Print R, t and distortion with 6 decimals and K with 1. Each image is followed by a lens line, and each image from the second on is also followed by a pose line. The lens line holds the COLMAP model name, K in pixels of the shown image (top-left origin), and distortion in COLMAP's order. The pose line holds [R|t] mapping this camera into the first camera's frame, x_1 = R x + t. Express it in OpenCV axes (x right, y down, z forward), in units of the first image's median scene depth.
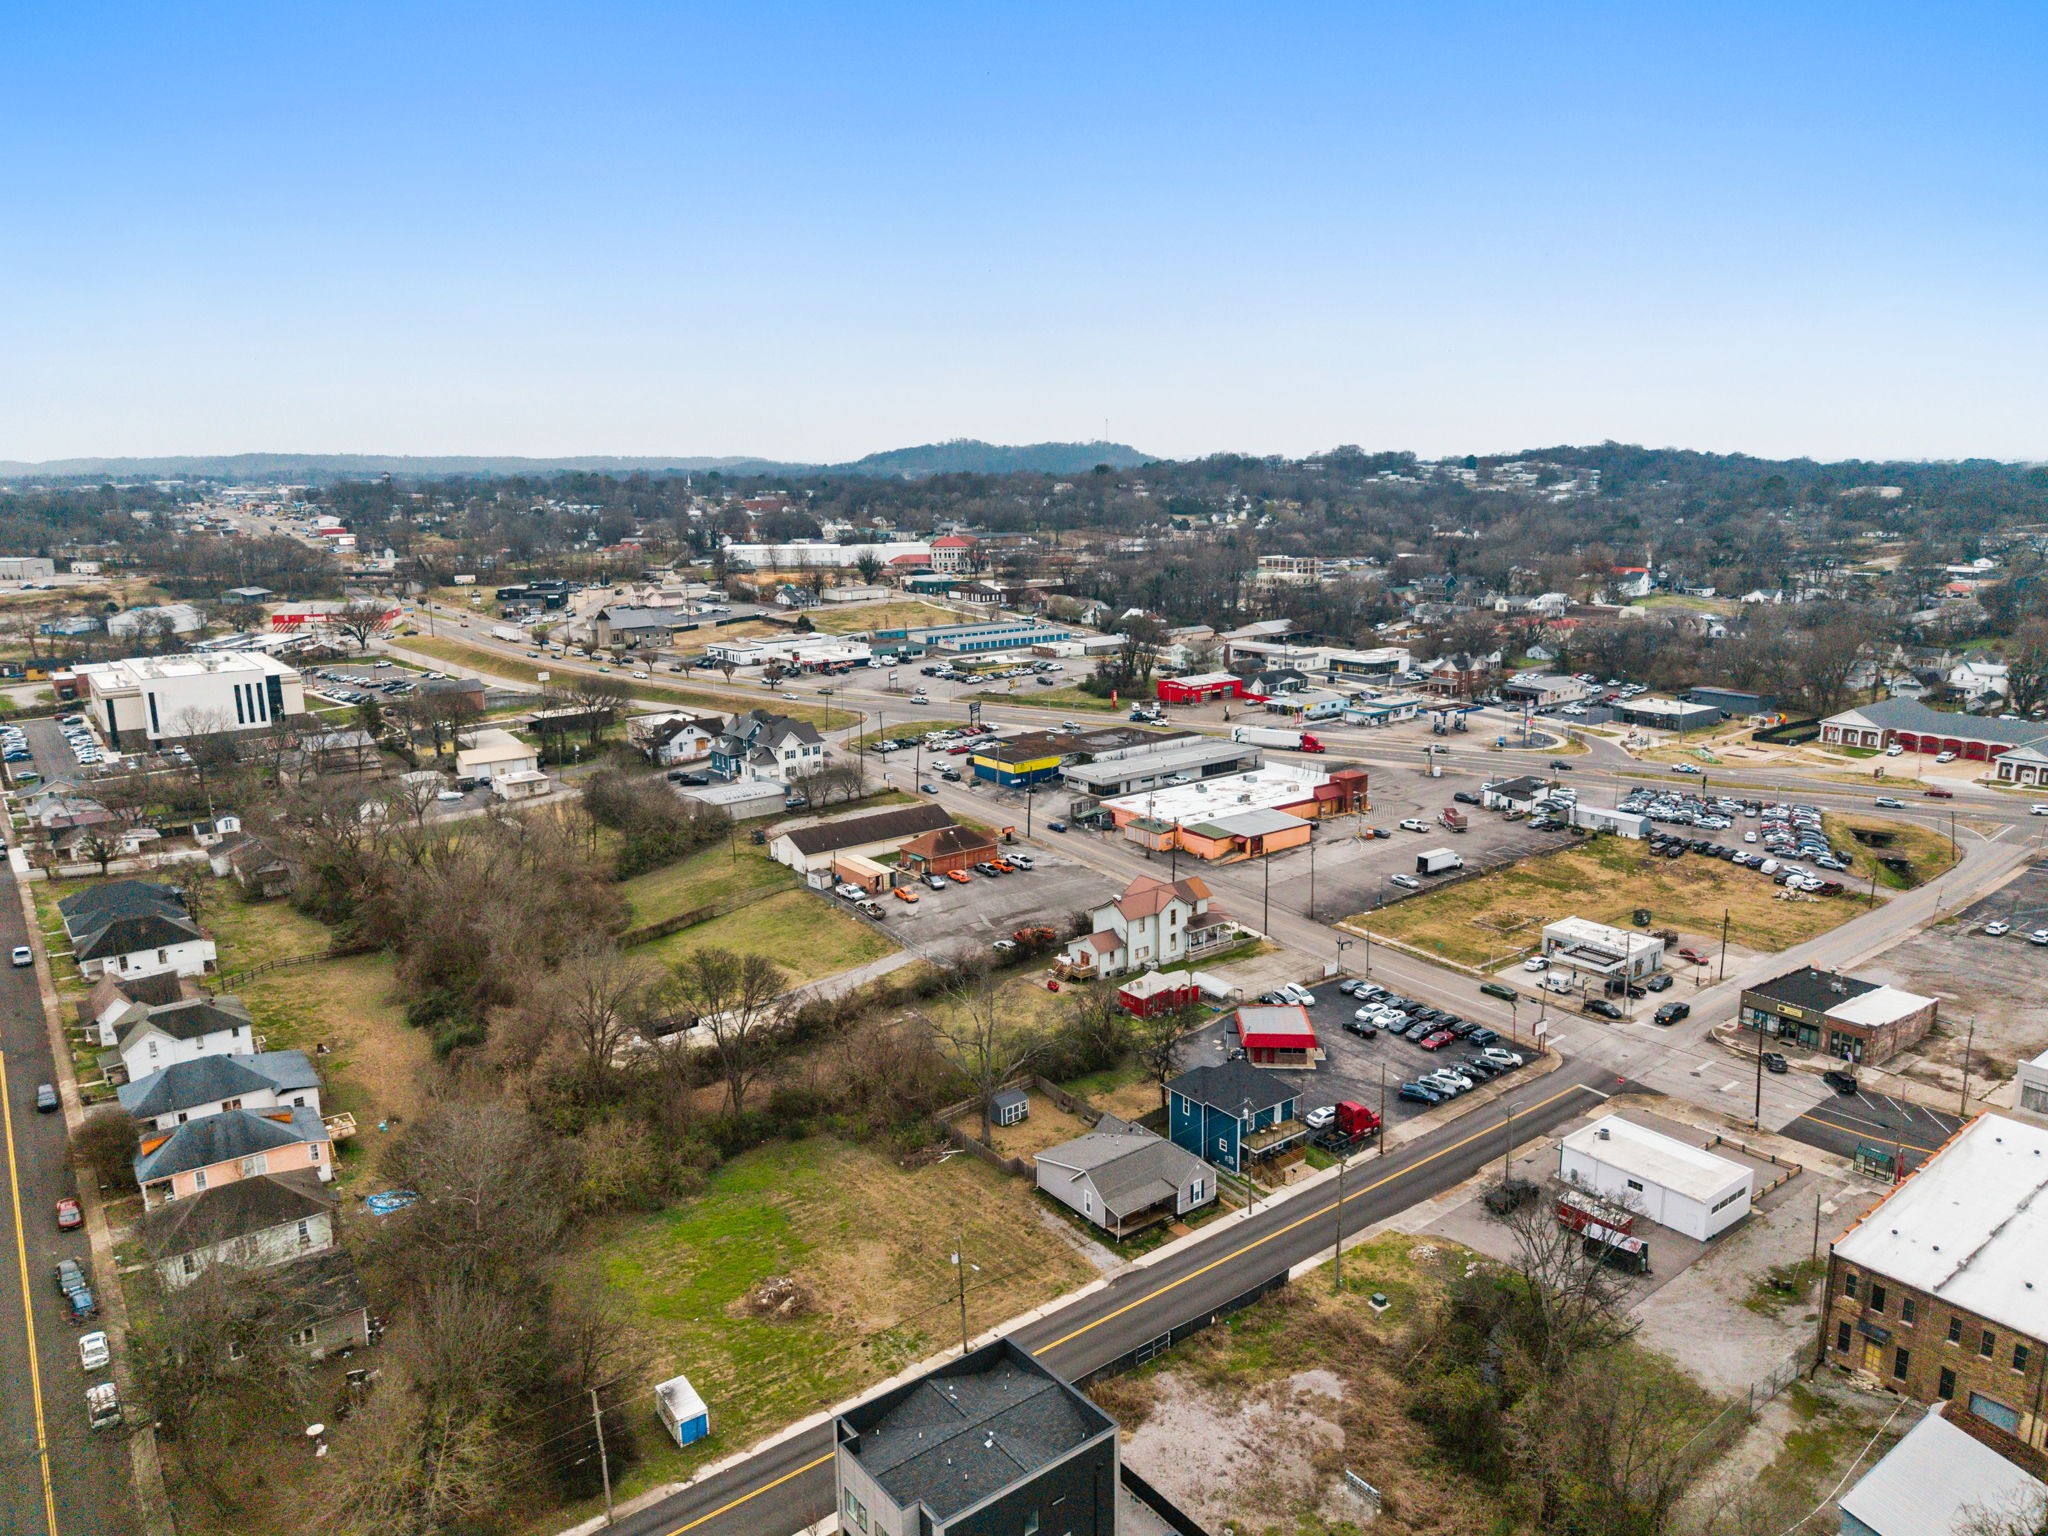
lens RADIAL K [[1368.7, 0, 1023.3], [0, 1368.7, 758.4], [0, 0, 1]] dist [0.036535, -0.041238]
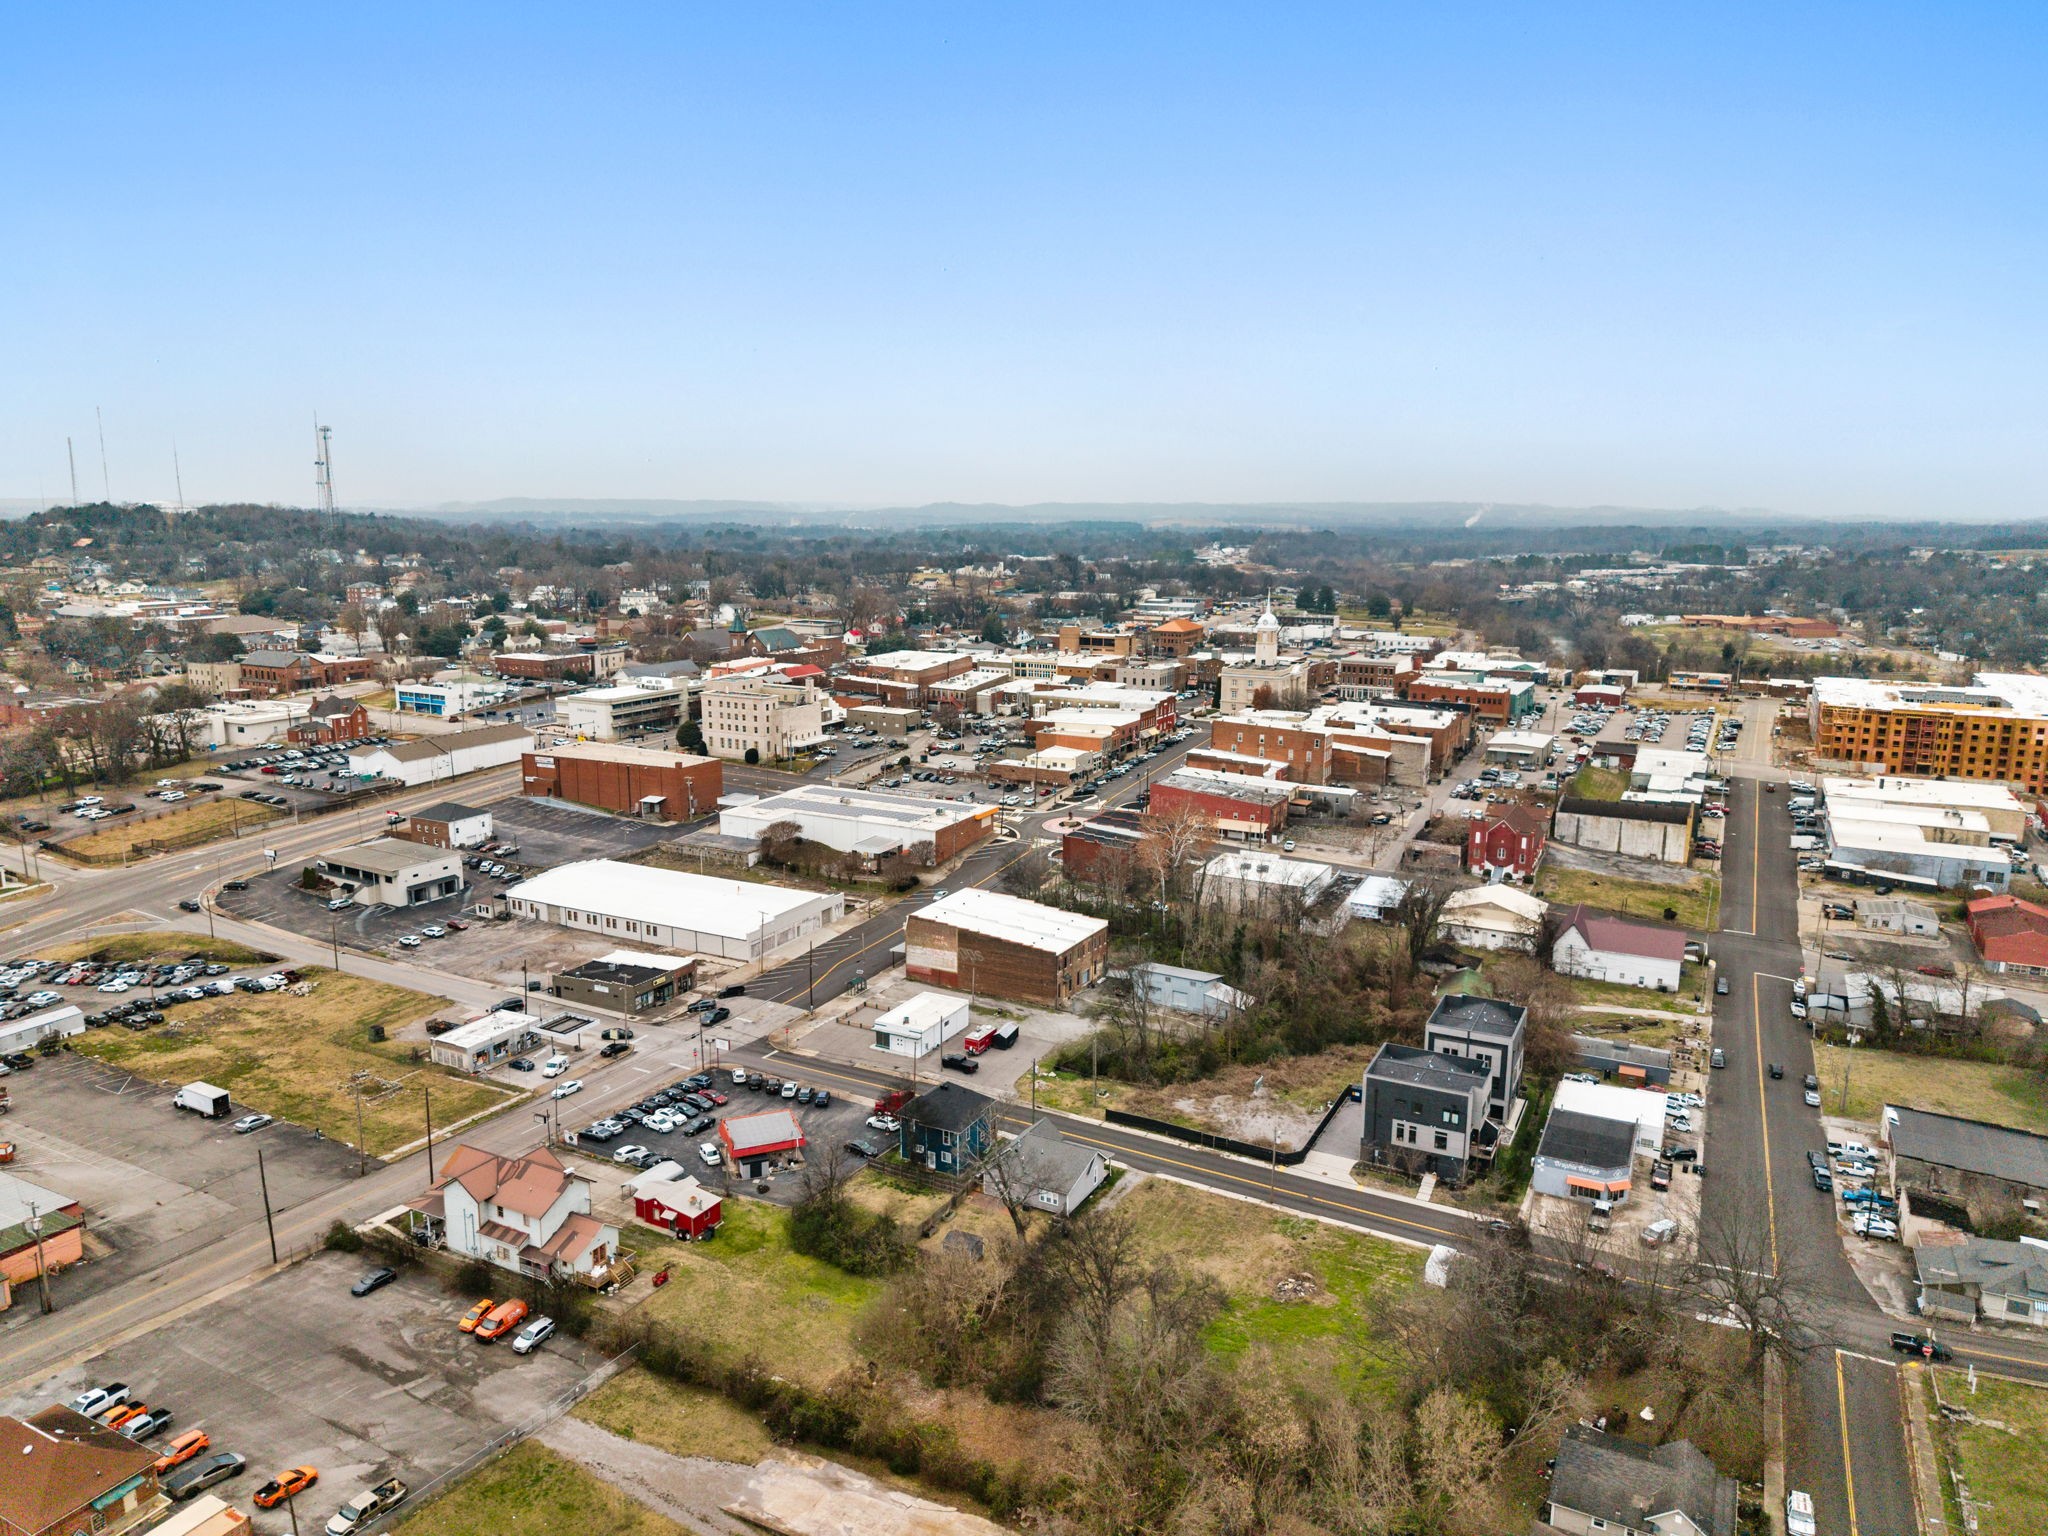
lens RADIAL K [[1368.7, 0, 1008.5], [0, 1368.7, 767.3], [0, 0, 1]] dist [0.036535, -0.041238]
pose [[-0.405502, -0.160888, 0.899824, -0.708394], [0.191495, 0.947594, 0.255725, -0.273266], [-0.893811, 0.276009, -0.353442, 0.972975]]
